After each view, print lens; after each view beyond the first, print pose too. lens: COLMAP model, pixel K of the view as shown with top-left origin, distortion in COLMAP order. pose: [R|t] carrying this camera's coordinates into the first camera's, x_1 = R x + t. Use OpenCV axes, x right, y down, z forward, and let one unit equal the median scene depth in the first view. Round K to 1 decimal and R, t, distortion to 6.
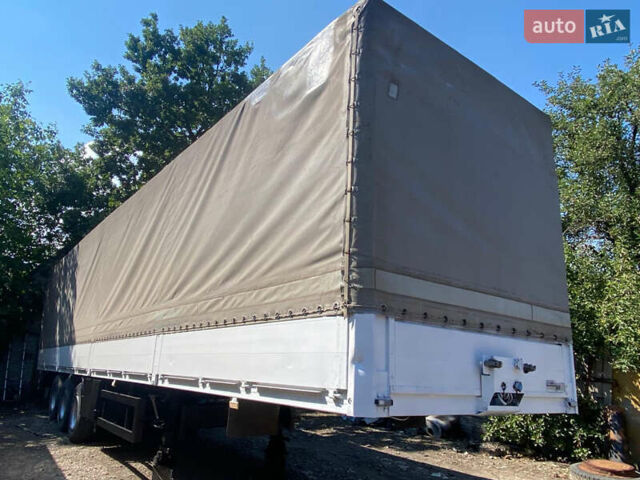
lens RADIAL K [[445.3, 0, 320.0], [0, 445.3, 240.0], [0, 0, 1]] dist [0.033817, -0.001254]
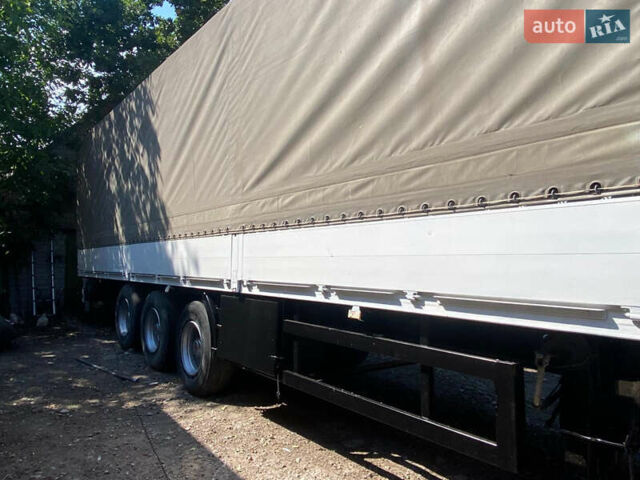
lens RADIAL K [[312.5, 0, 320.0], [0, 312.5, 240.0], [0, 0, 1]] dist [0.046734, -0.030884]
pose [[0.981699, 0.006942, 0.190312, -0.335114], [-0.043044, 0.981563, 0.186229, 0.115099], [-0.185511, -0.191013, 0.963898, 0.437616]]
